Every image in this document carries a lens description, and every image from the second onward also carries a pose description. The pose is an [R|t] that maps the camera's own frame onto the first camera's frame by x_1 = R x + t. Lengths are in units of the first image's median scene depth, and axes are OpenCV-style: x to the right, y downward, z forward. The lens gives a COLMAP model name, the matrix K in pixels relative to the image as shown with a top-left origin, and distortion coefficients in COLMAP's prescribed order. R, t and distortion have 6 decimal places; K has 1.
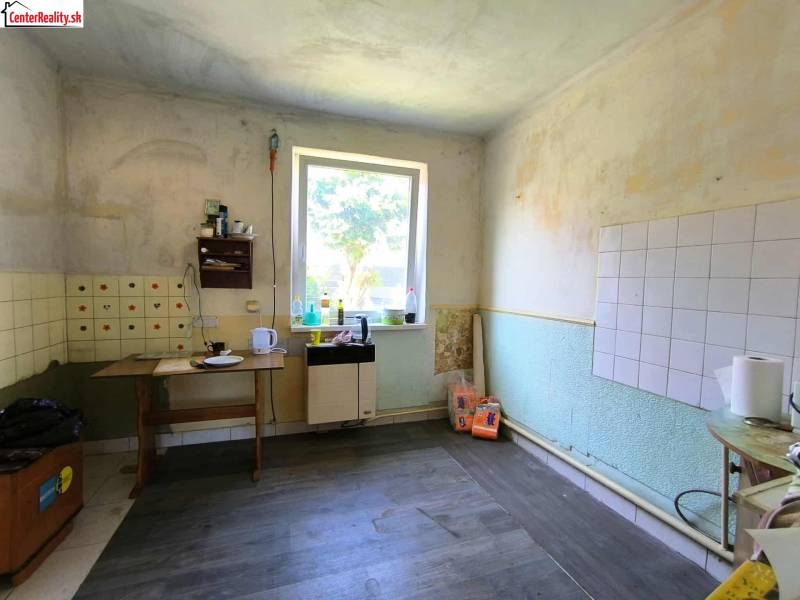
lens RADIAL K [[361.0, 0, 400.0], [0, 361.0, 300.0], [0, 0, 1]] dist [-0.036245, 0.017370]
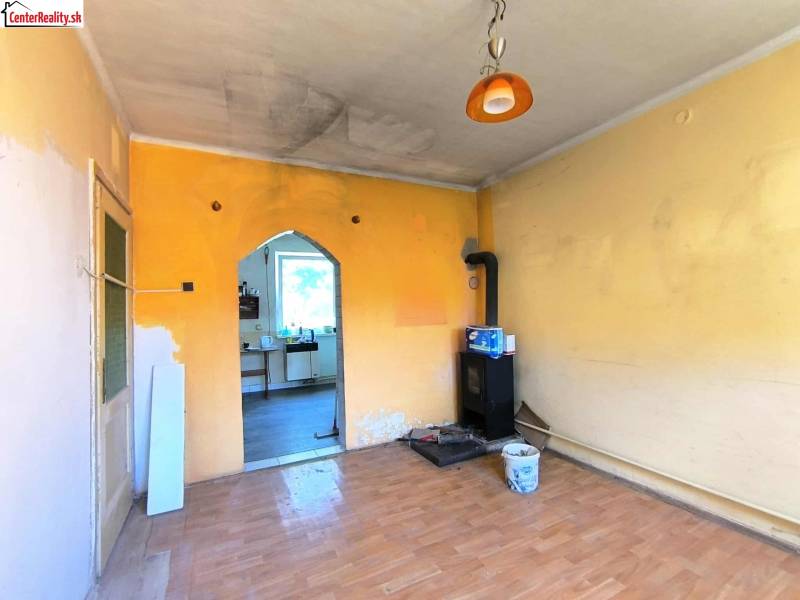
lens RADIAL K [[361.0, 0, 400.0], [0, 361.0, 300.0], [0, 0, 1]] dist [-0.036245, 0.017370]
pose [[0.989022, -0.044445, 0.140923, 0.120029], [0.056107, 0.995223, -0.079890, 0.072047], [-0.136699, 0.086920, 0.986792, -1.179939]]
